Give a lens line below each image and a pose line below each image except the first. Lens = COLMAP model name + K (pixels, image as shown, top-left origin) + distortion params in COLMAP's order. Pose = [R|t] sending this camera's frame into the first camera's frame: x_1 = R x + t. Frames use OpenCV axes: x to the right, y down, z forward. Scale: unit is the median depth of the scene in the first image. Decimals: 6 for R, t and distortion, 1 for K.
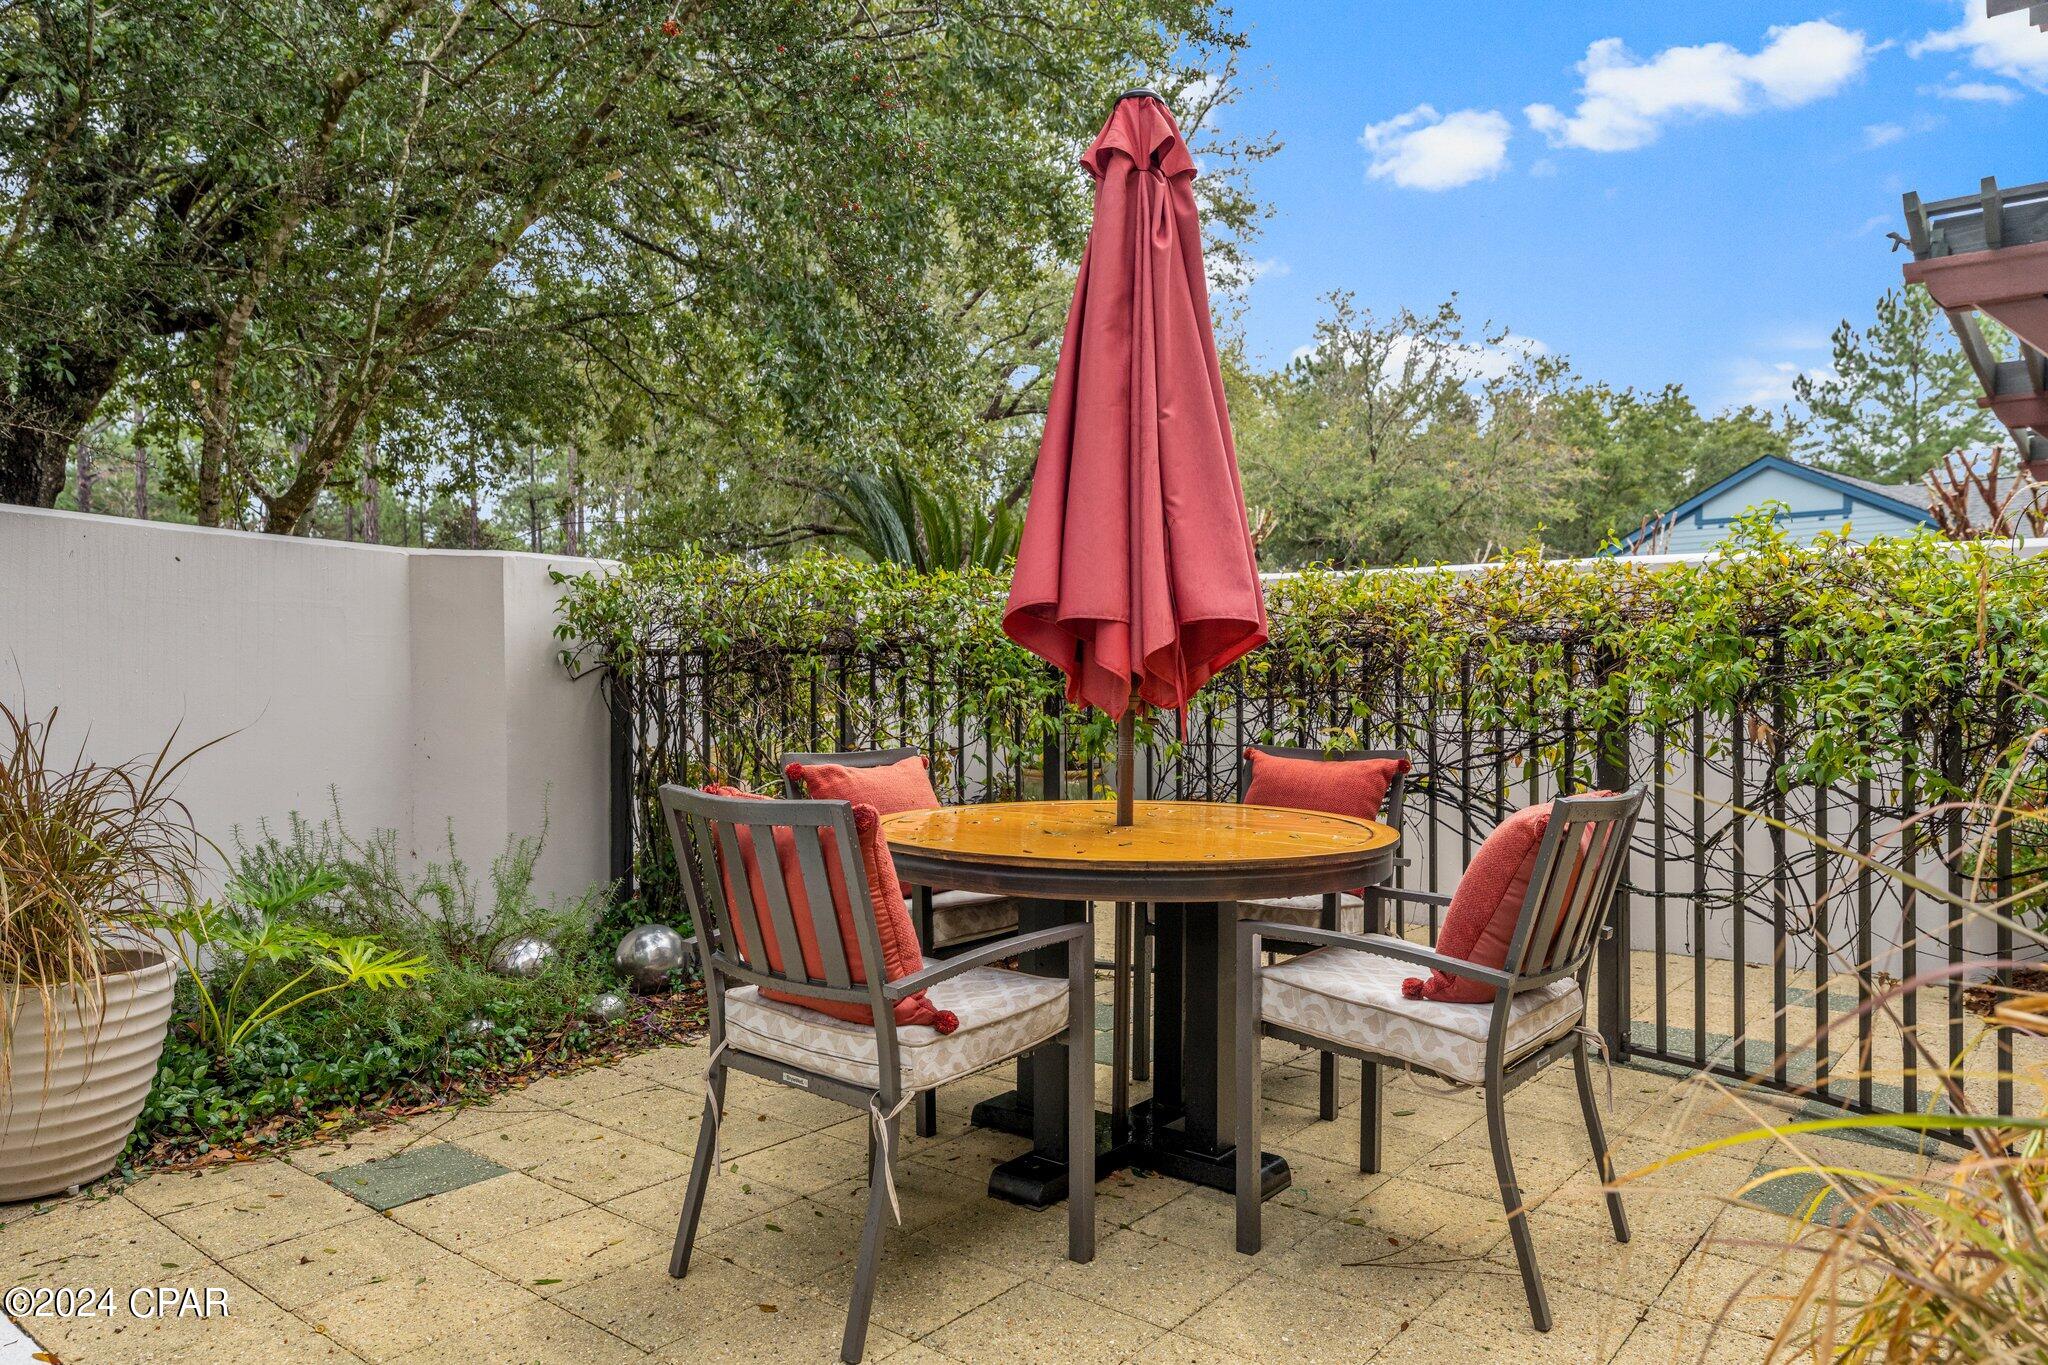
lens RADIAL K [[1356.4, 0, 1026.2], [0, 1356.4, 682.2], [0, 0, 1]] dist [0.000893, -0.003986]
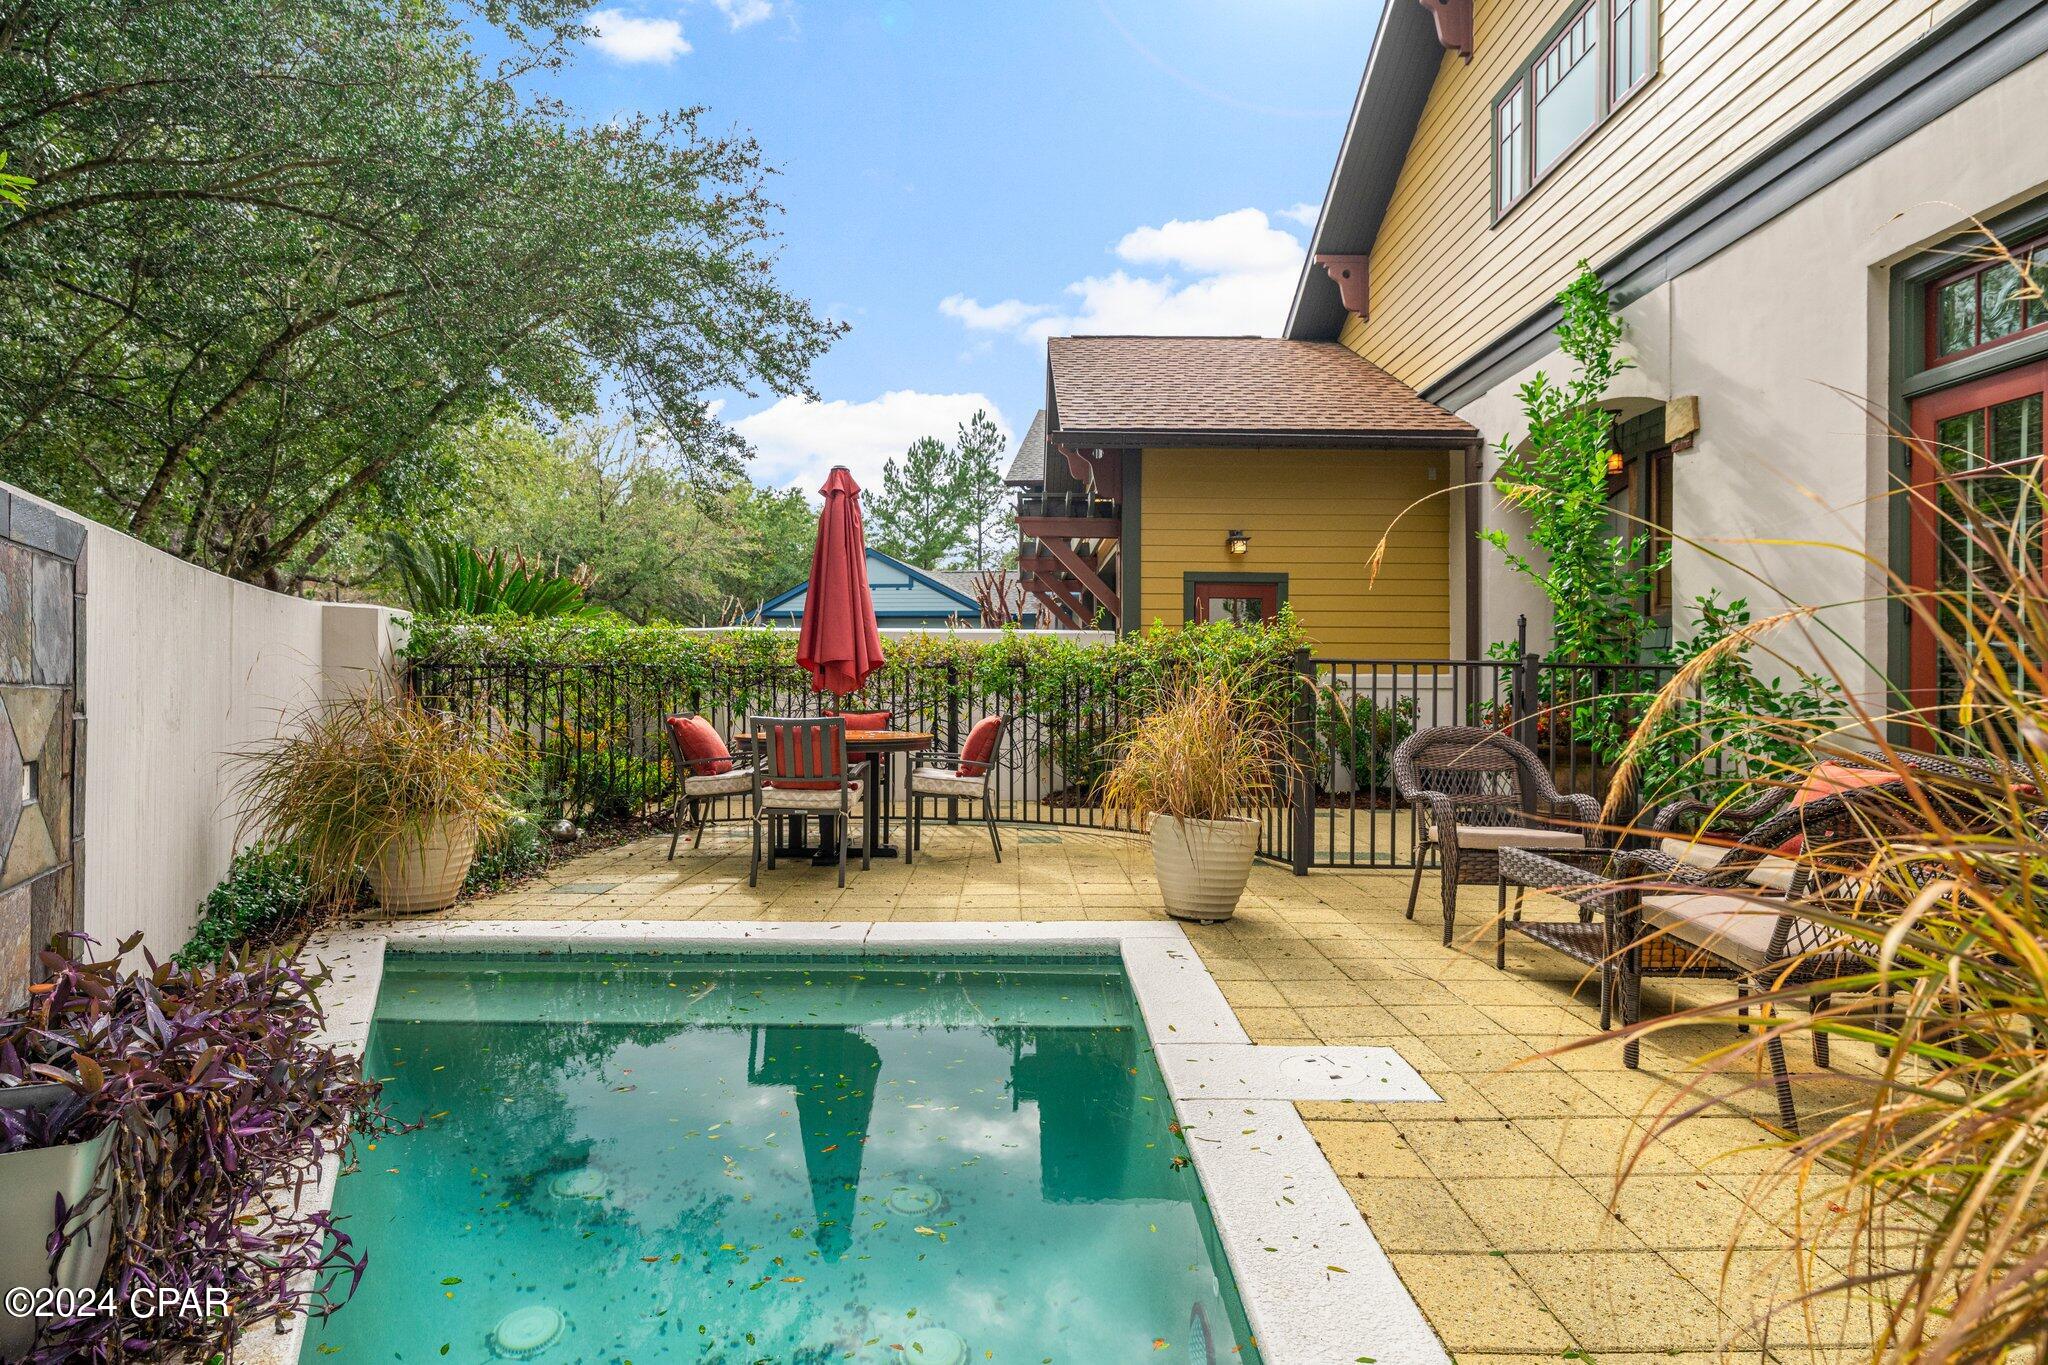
lens RADIAL K [[1051.5, 0, 1027.3], [0, 1051.5, 674.8], [0, 0, 1]] dist [0.001297, 0.000226]
pose [[0.770998, 0.007120, 0.636798, -0.114454], [0.000578, 0.999929, -0.011881, 0.001269], [-0.636837, 0.009528, 0.770939, -0.102194]]
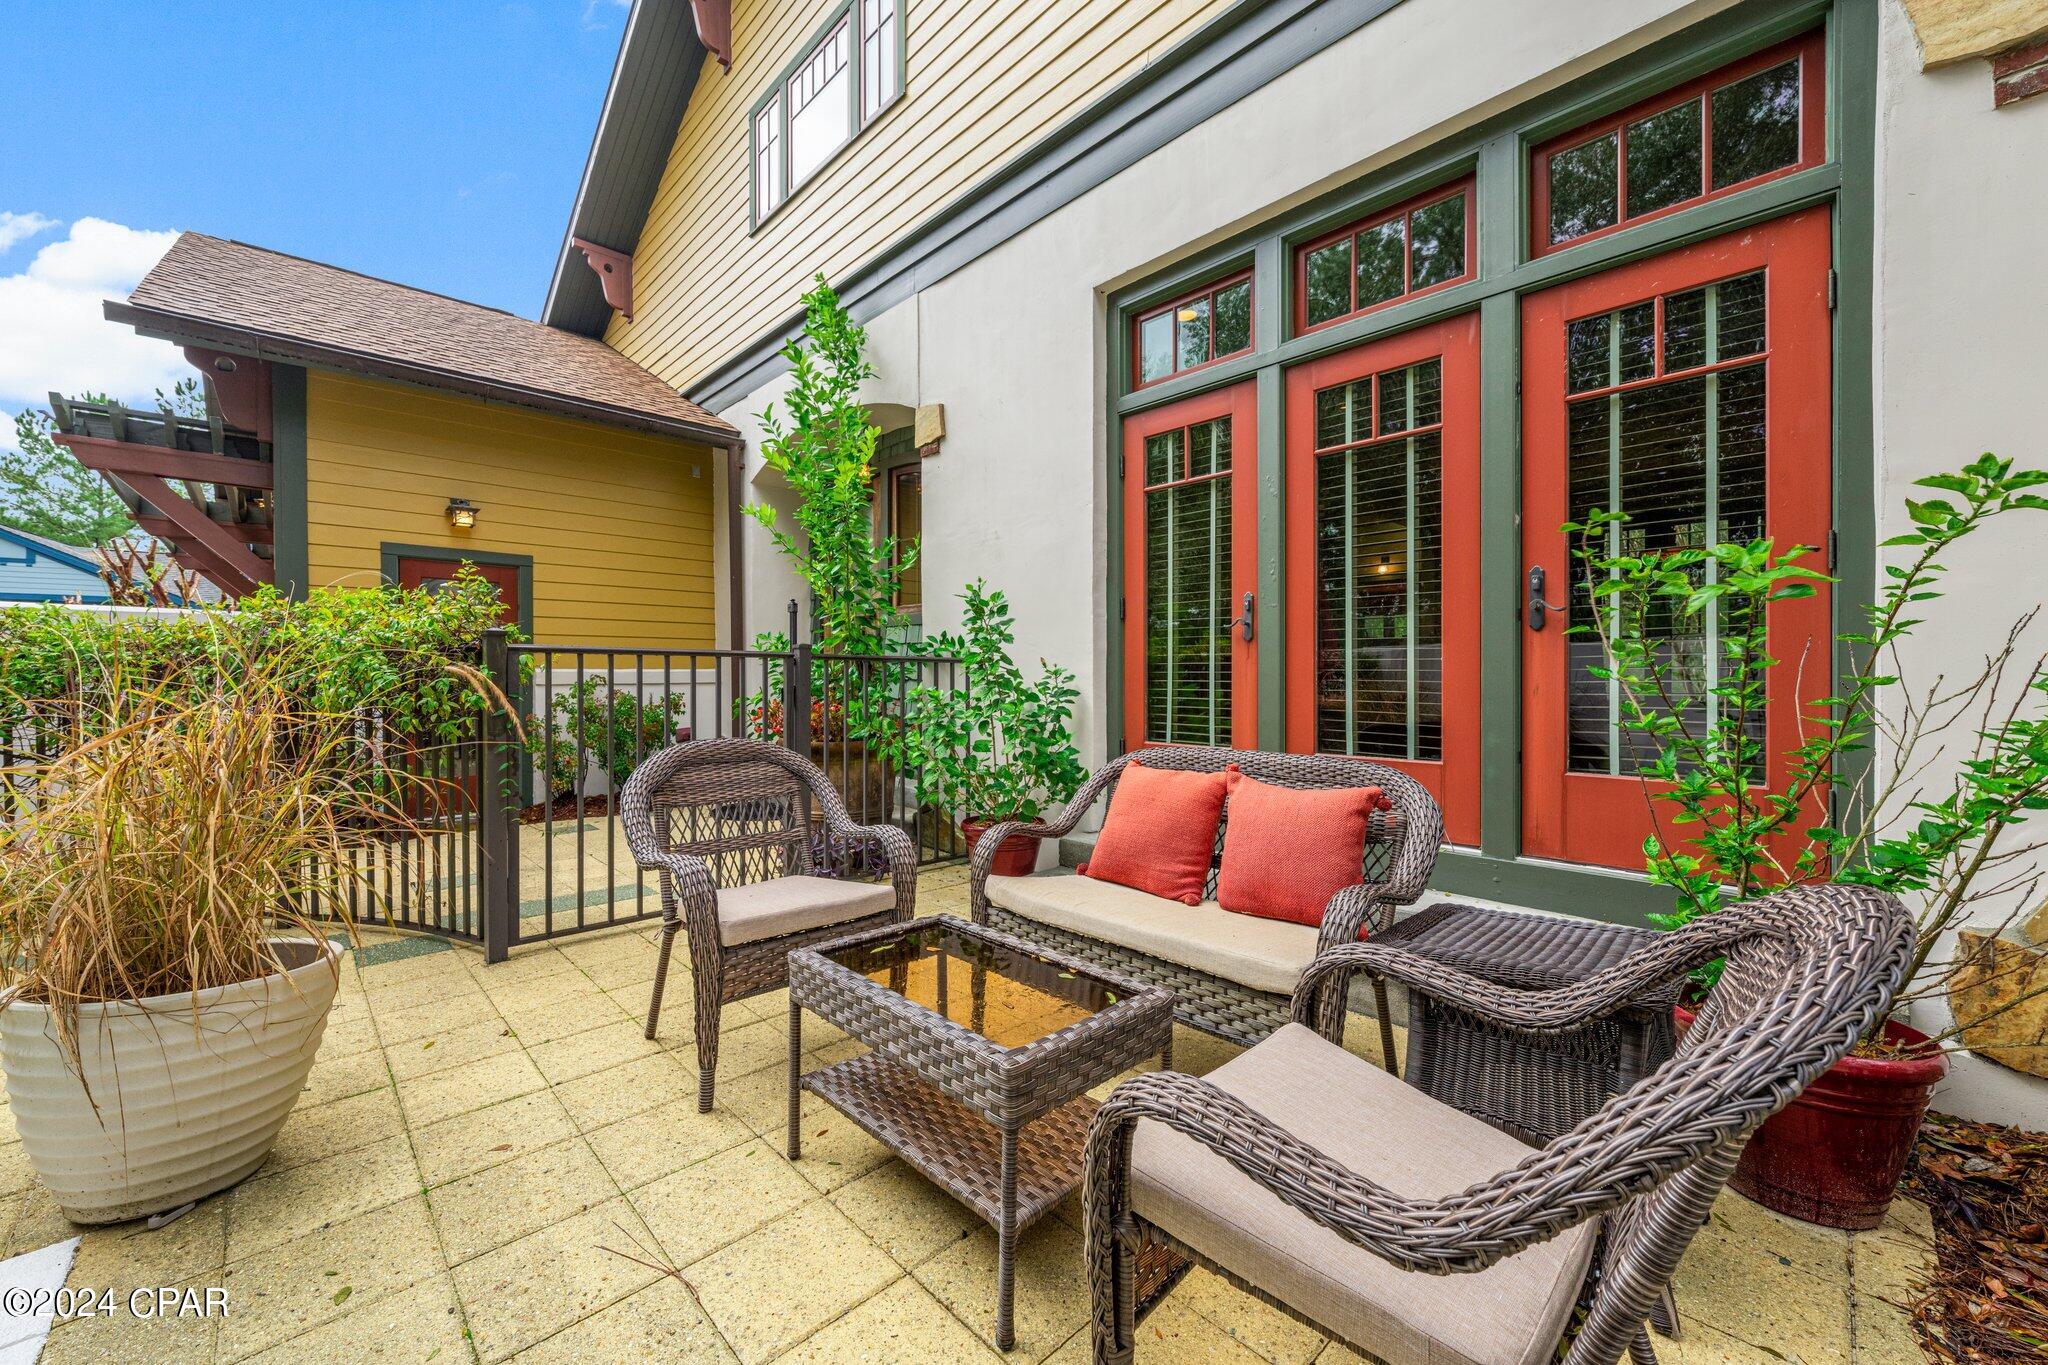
lens RADIAL K [[782.8, 0, 1027.3], [0, 782.8, 680.4], [0, 0, 1]] dist [-0.004170, 0.000274]
pose [[0.123489, -0.007866, 0.992315, -0.028944], [0.015555, 0.999861, 0.005990, 0.000939], [-0.992224, 0.014695, 0.123594, -0.057172]]
